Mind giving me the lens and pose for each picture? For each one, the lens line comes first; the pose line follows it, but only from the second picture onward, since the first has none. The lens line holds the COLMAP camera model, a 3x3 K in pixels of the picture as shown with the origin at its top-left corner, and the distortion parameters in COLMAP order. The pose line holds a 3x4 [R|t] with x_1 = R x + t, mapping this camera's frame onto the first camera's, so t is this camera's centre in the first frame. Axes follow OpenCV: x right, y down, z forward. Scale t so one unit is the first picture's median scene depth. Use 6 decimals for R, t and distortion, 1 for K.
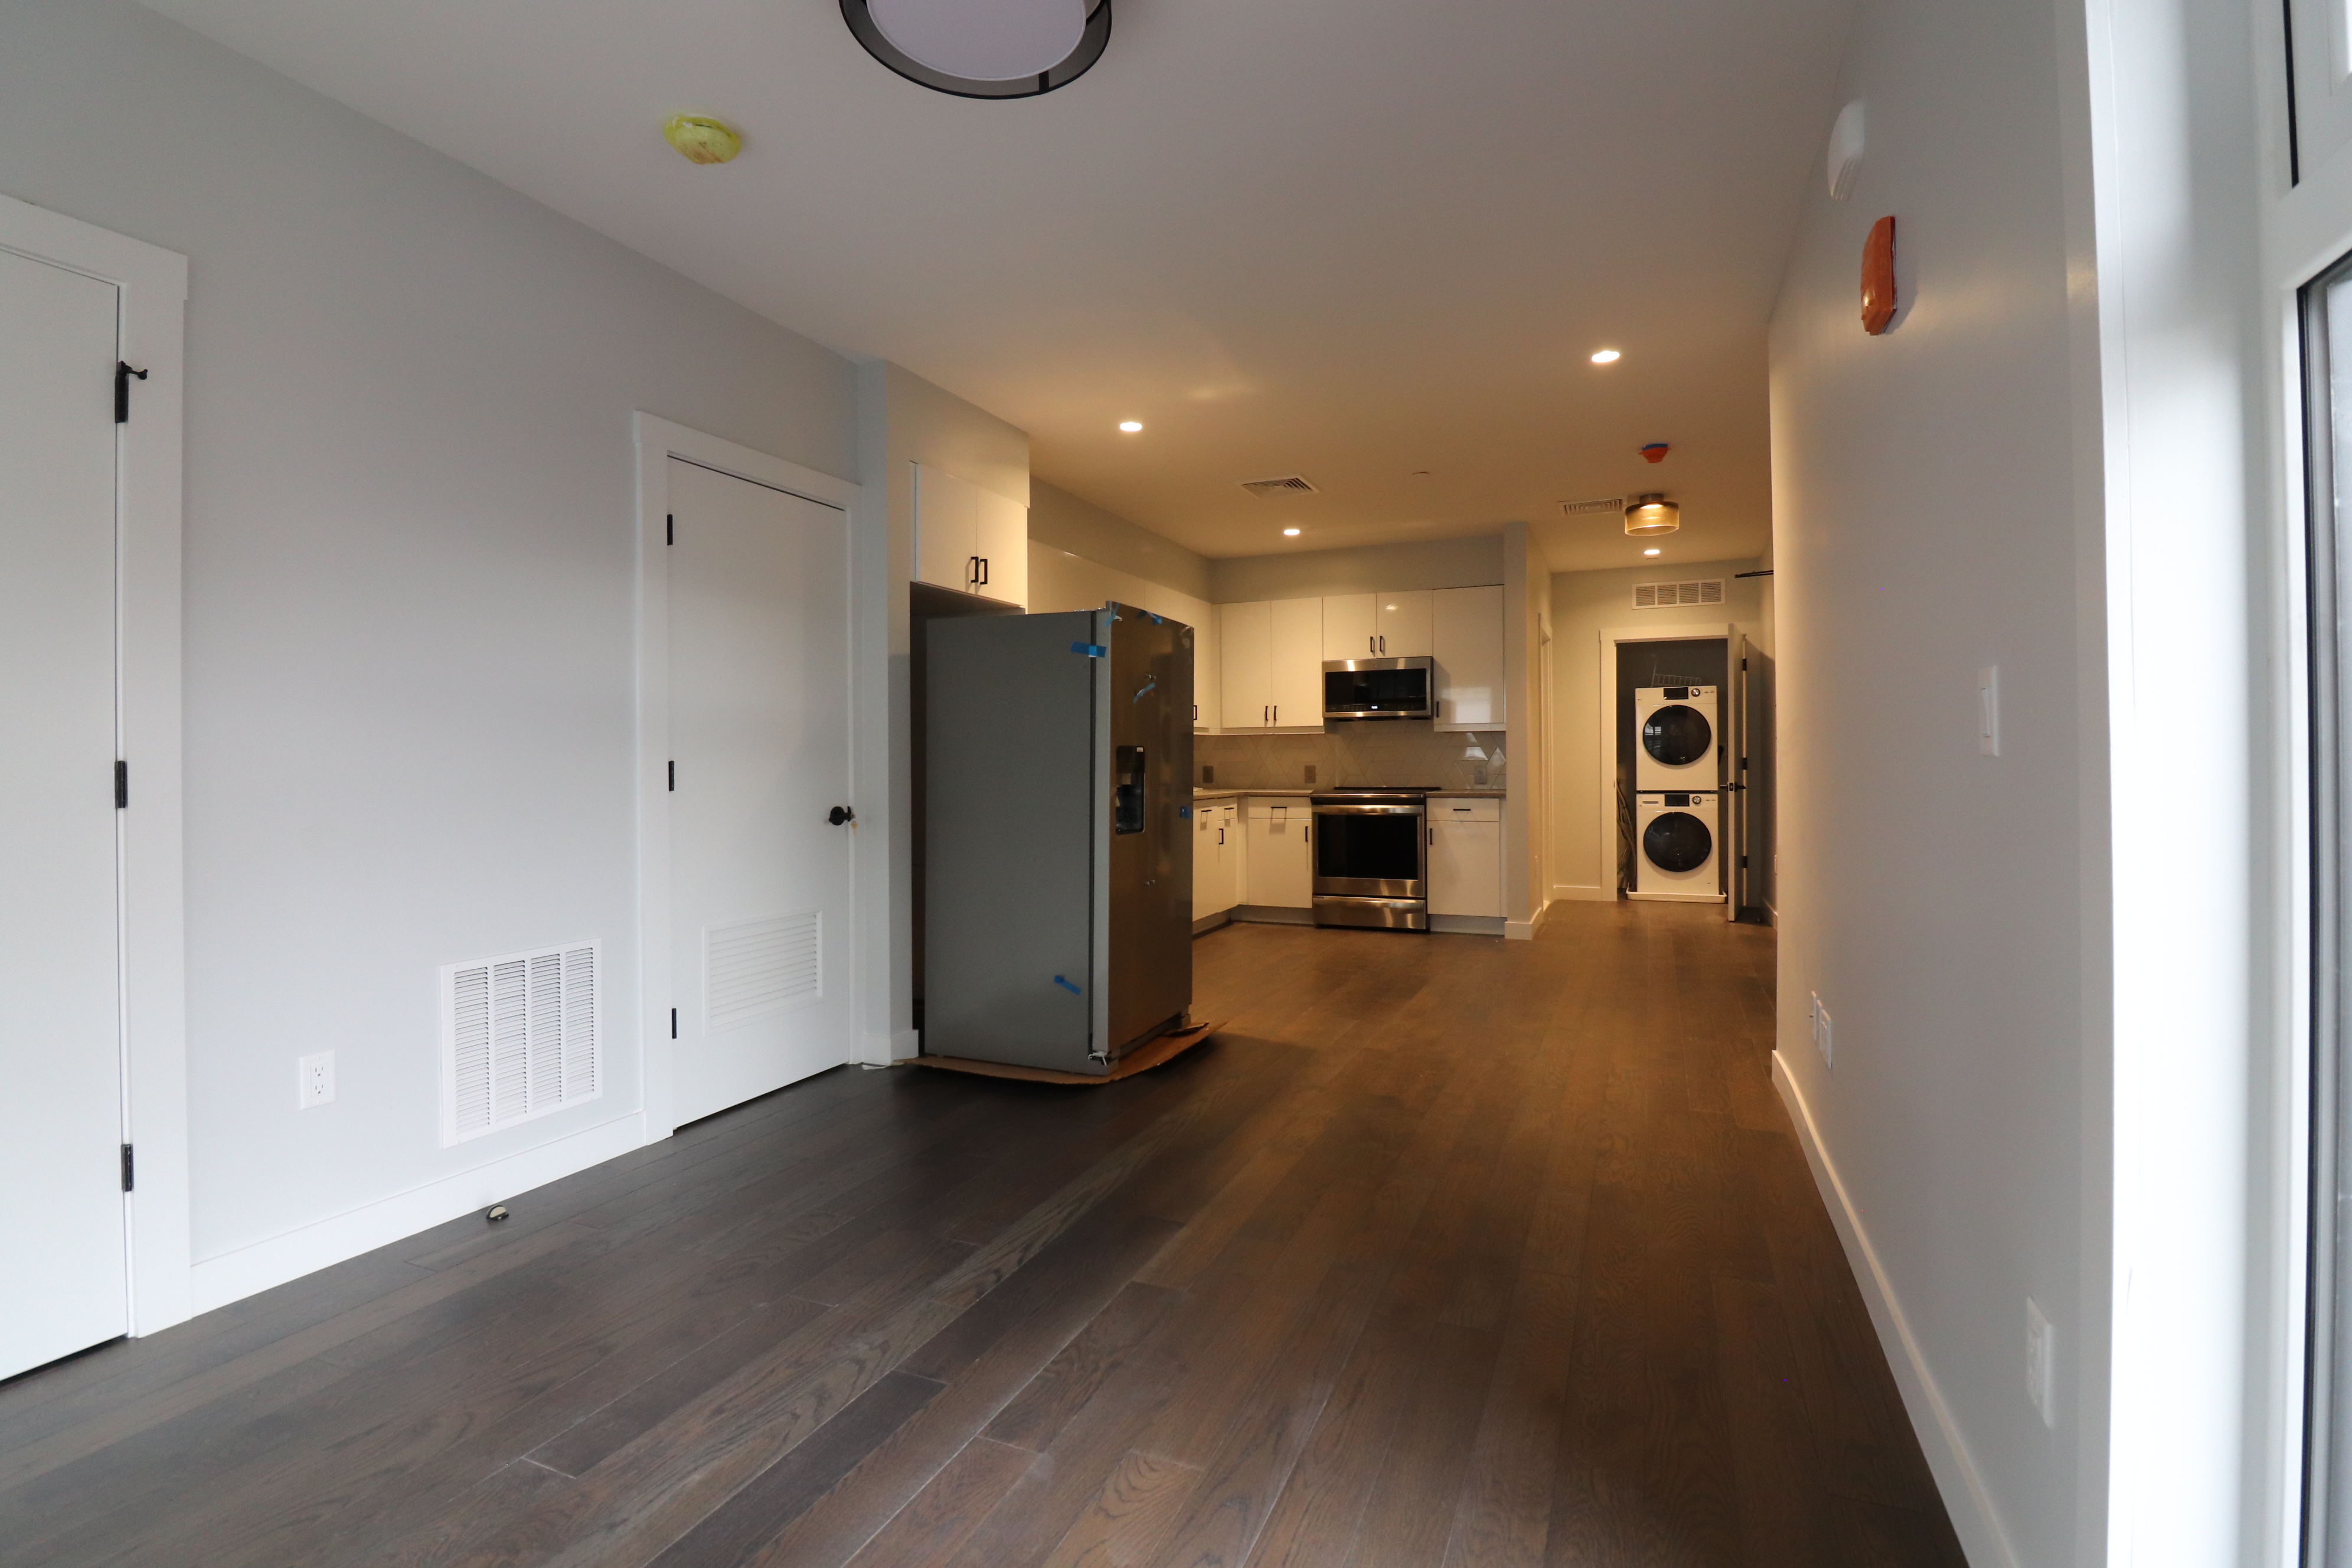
lens RADIAL K [[1077.8, 0, 1176.0], [0, 1077.8, 784.0], [0, 0, 1]] dist [0.018449, -0.022982]
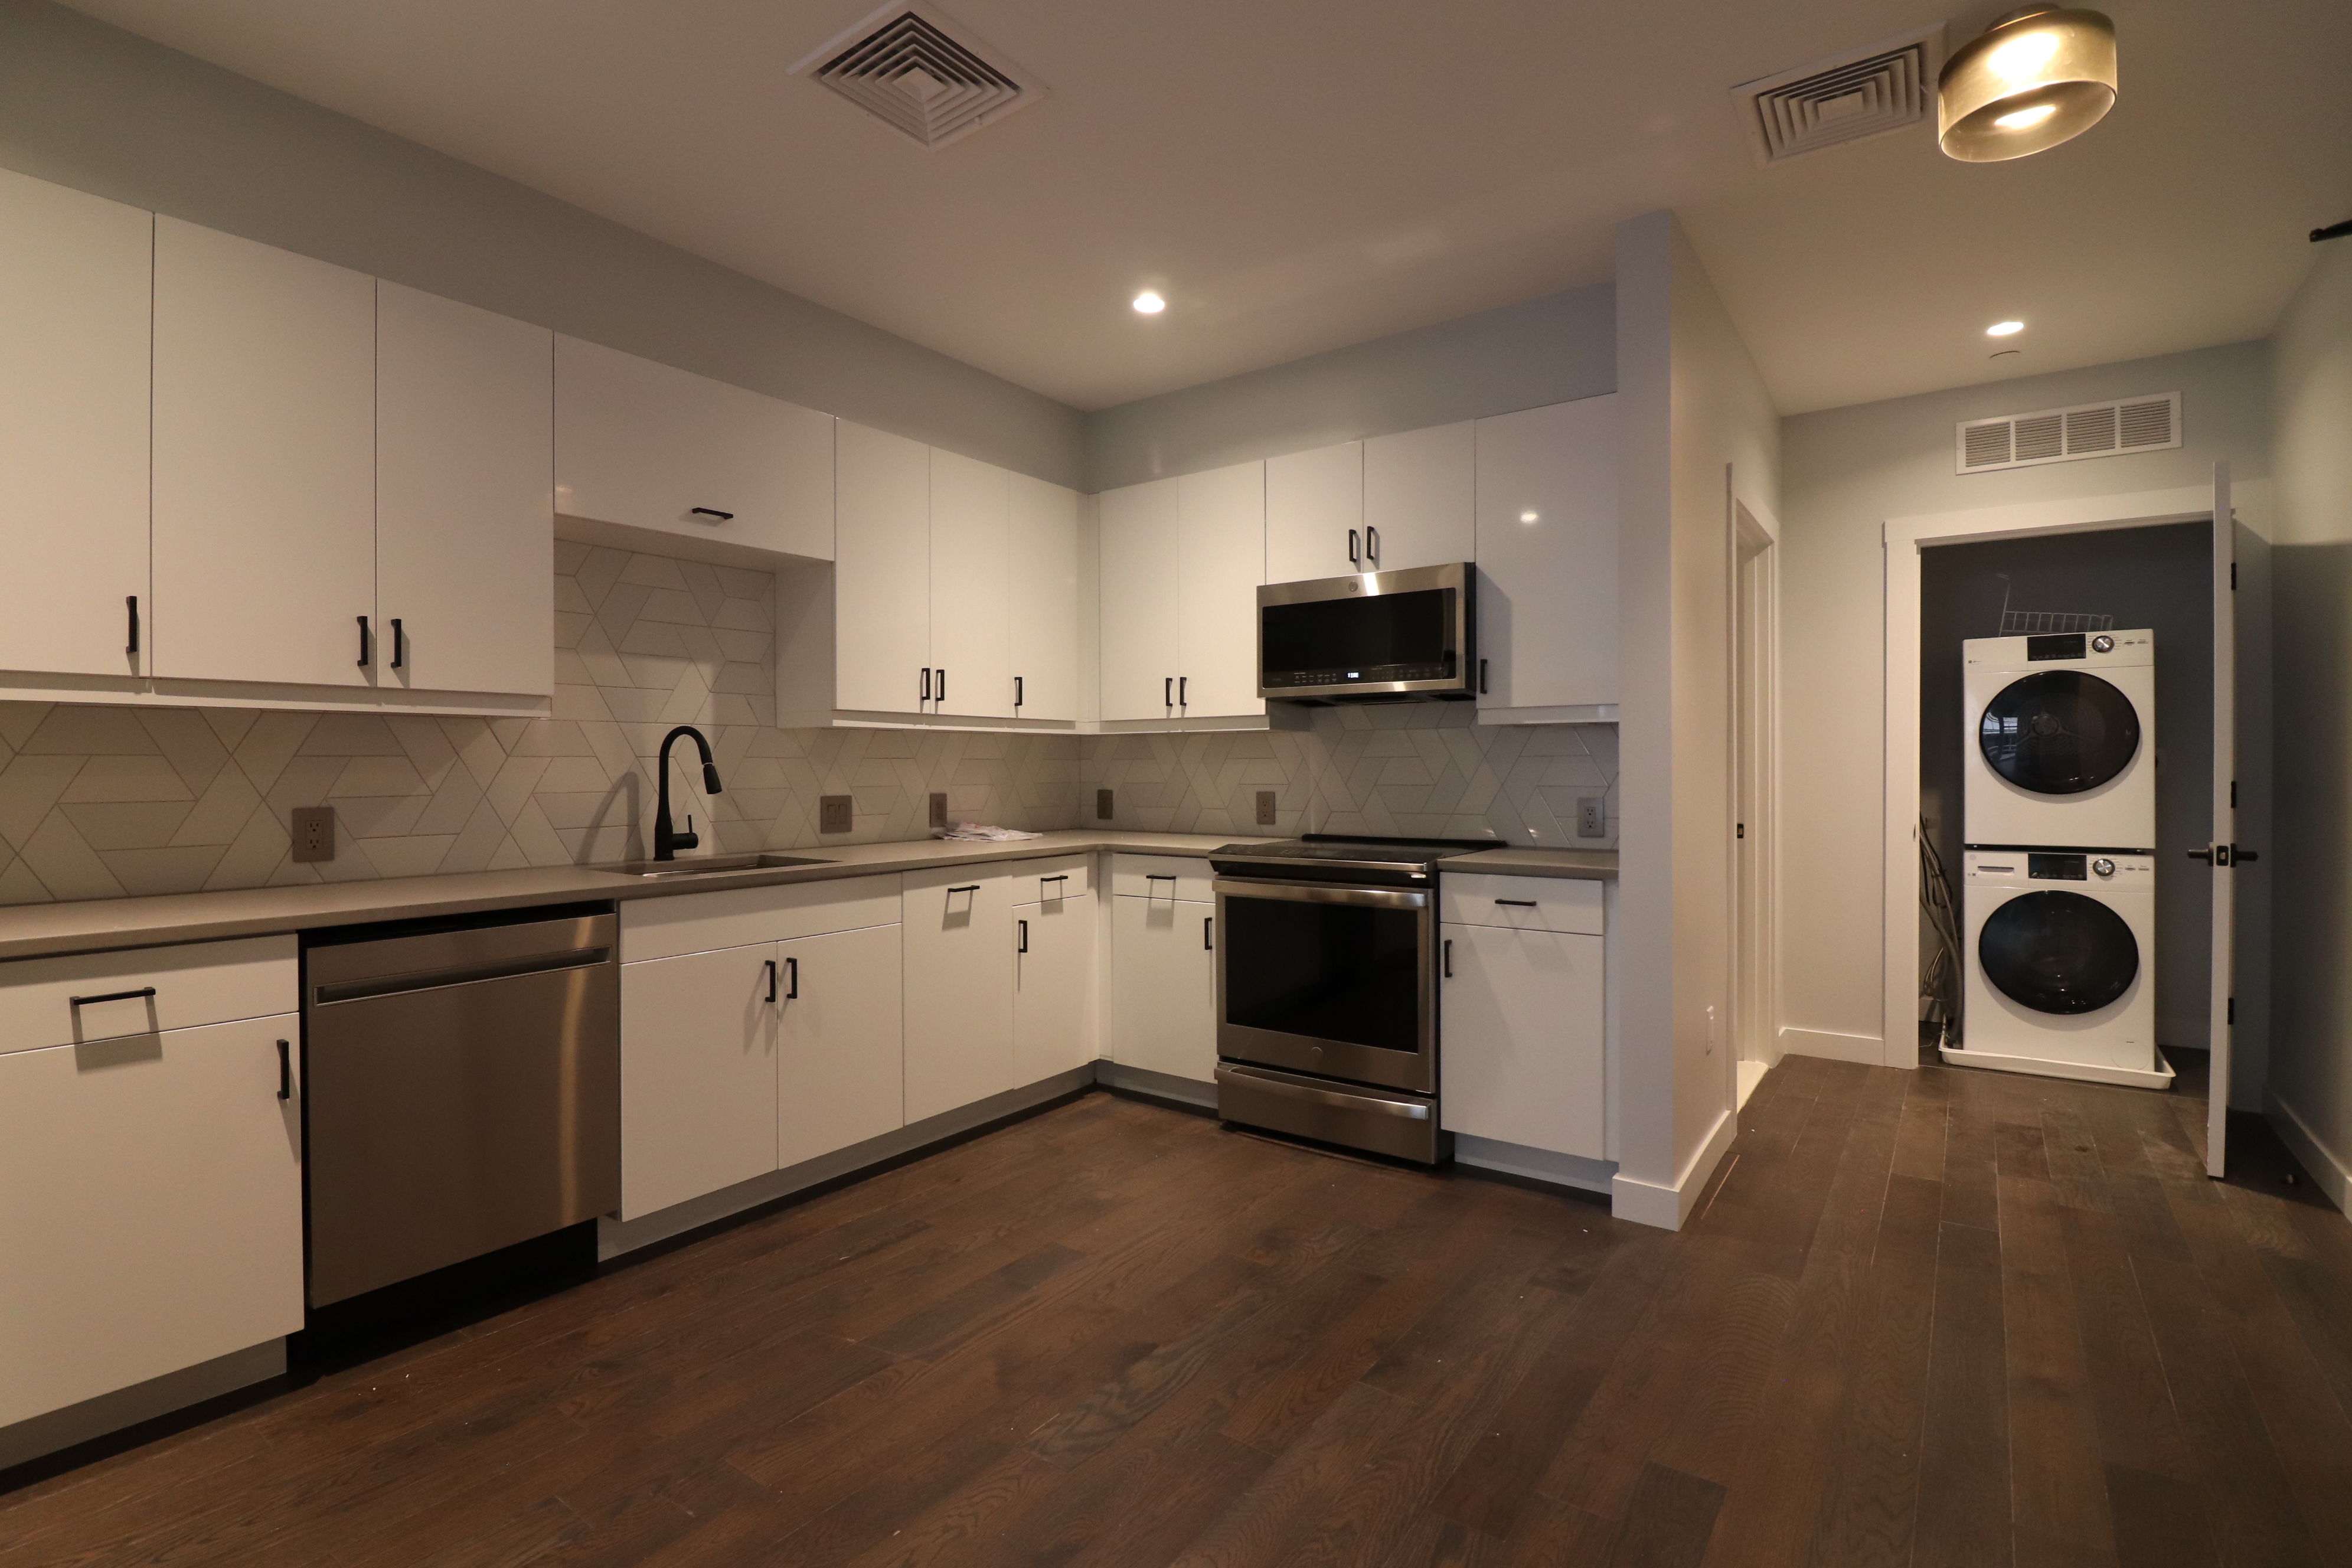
lens RADIAL K [[1077.8, 0, 1176.0], [0, 1077.8, 784.0], [0, 0, 1]] dist [0.018449, -0.022982]
pose [[0.976344, 0.007654, -0.216089, 0.196796], [-0.008469, 0.999960, -0.002846, -0.019011], [0.216059, 0.004609, 0.976369, 0.478024]]
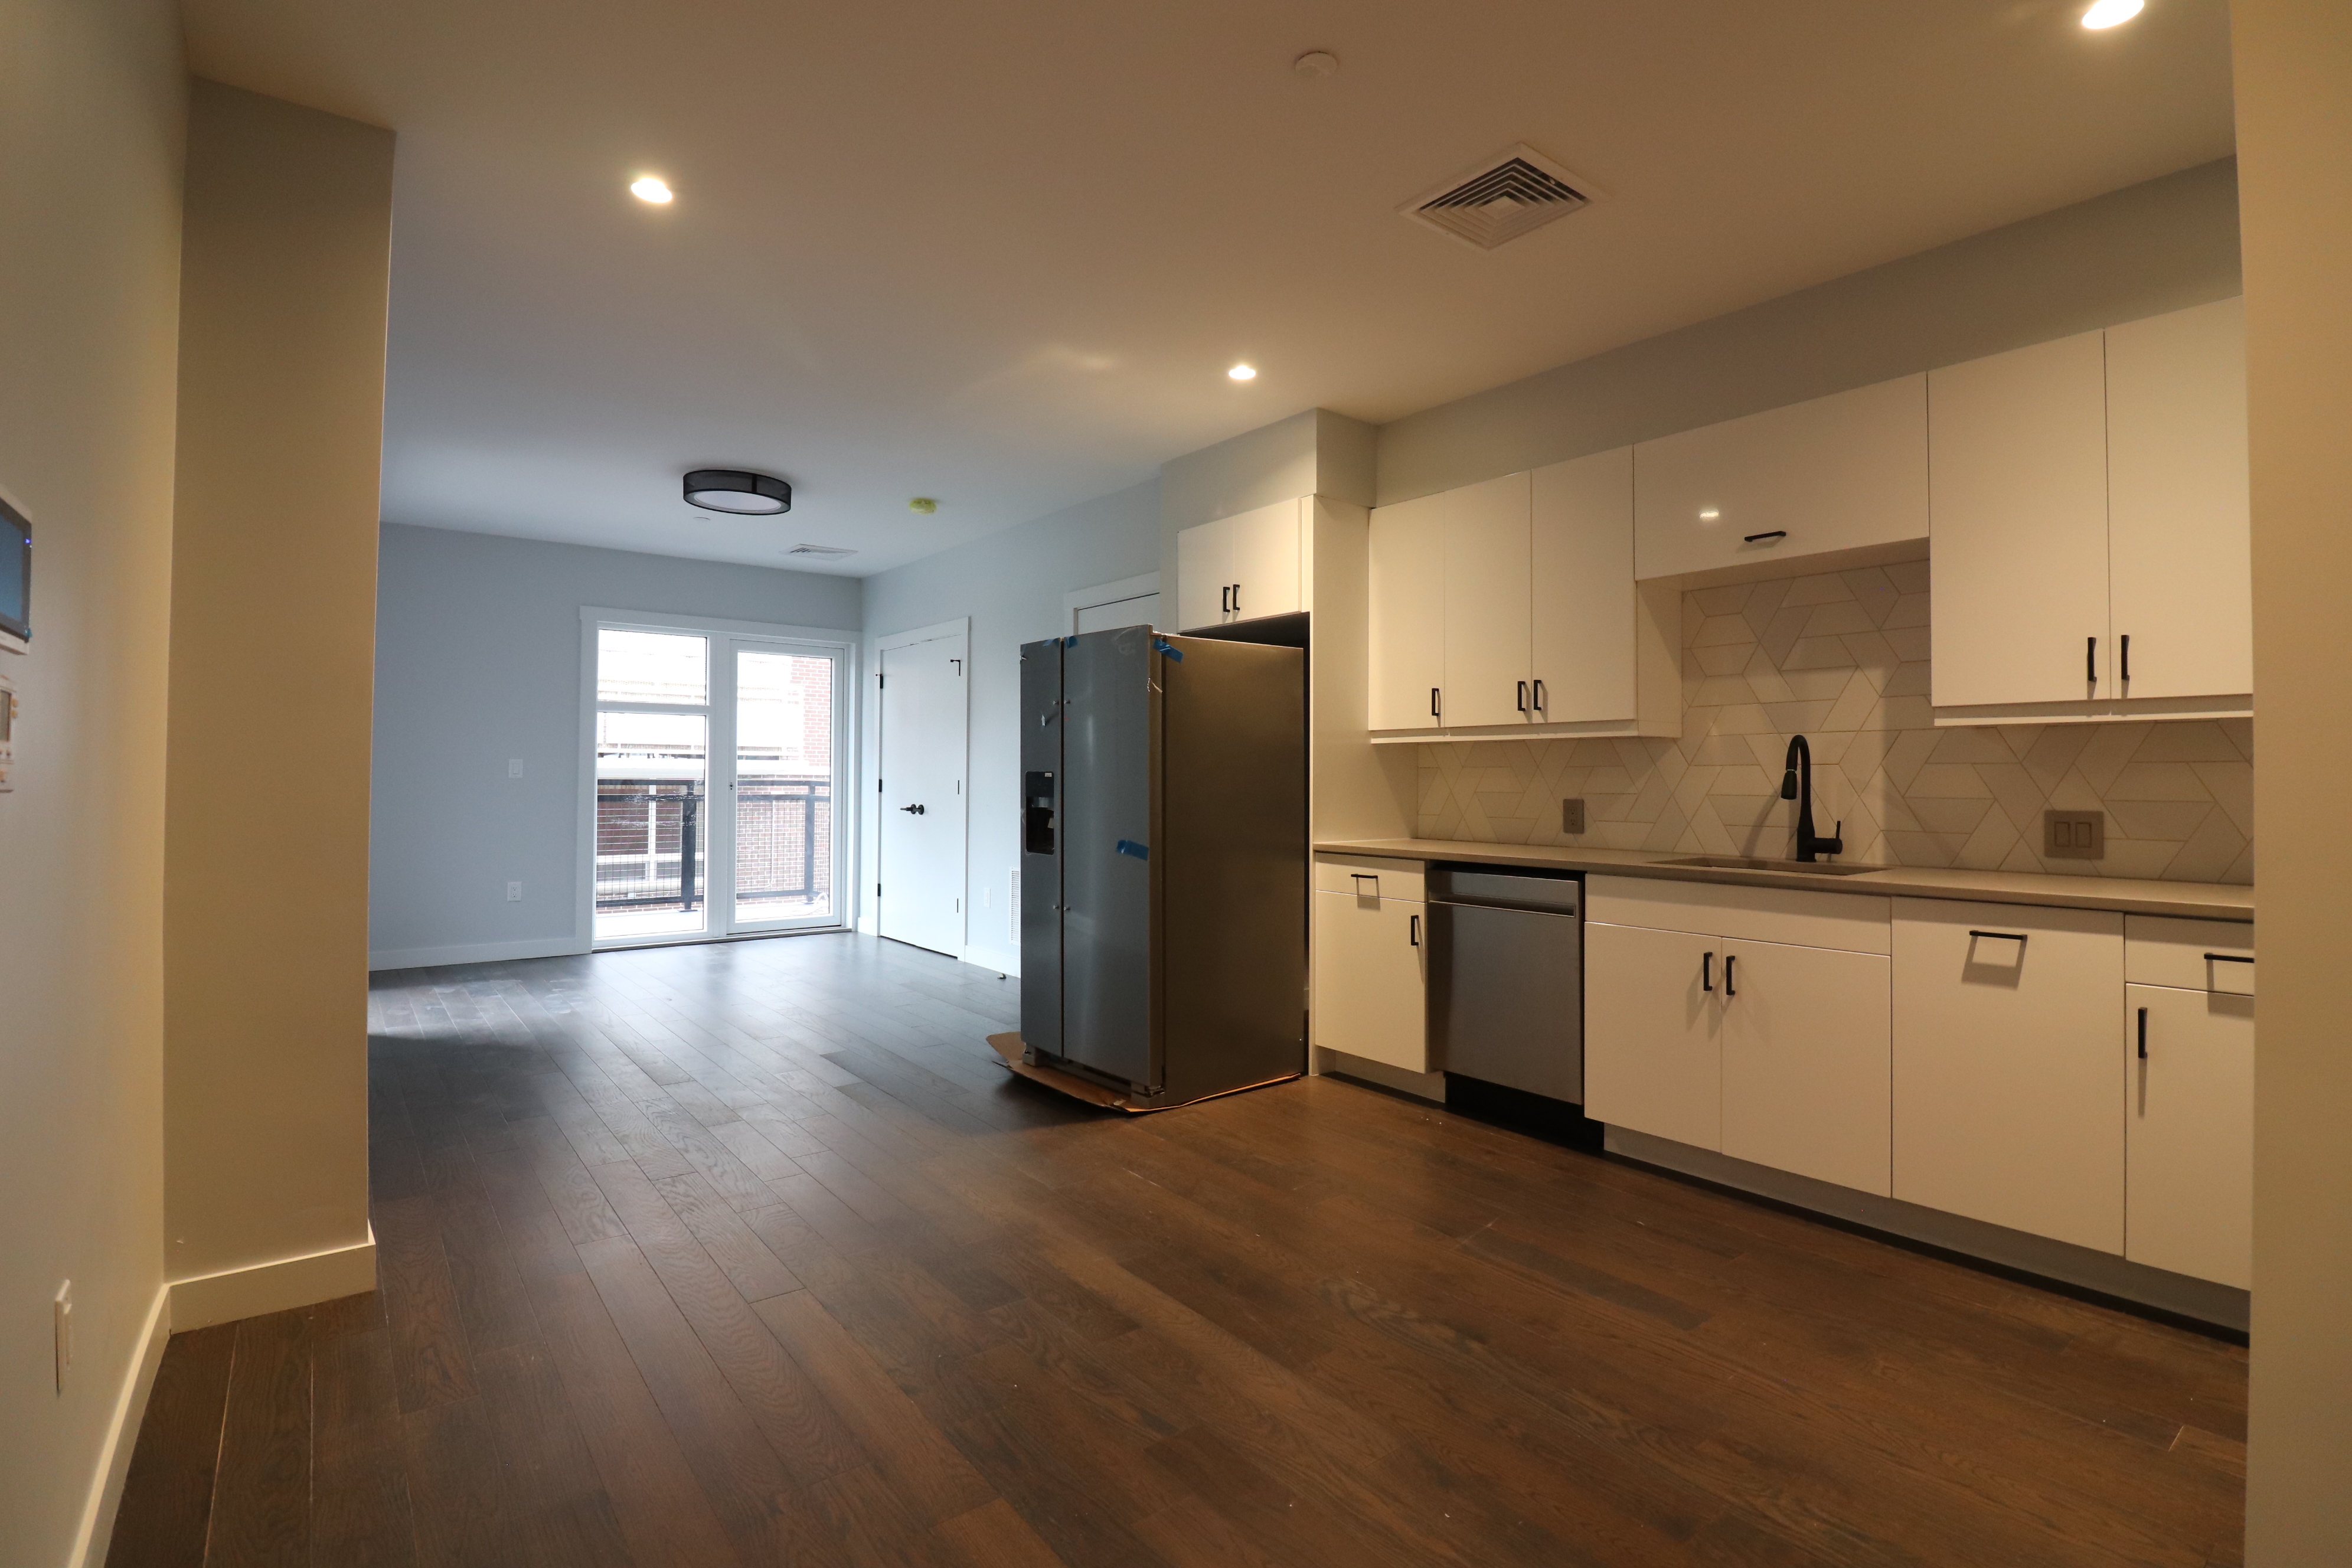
lens RADIAL K [[1077.8, 0, 1176.0], [0, 1077.8, 784.0], [0, 0, 1]] dist [0.018449, -0.022982]
pose [[-0.457992, 0.005777, -0.888937, 0.442650], [-0.022158, 0.999594, 0.017912, -0.023487], [0.888680, 0.027901, -0.457678, 0.840824]]
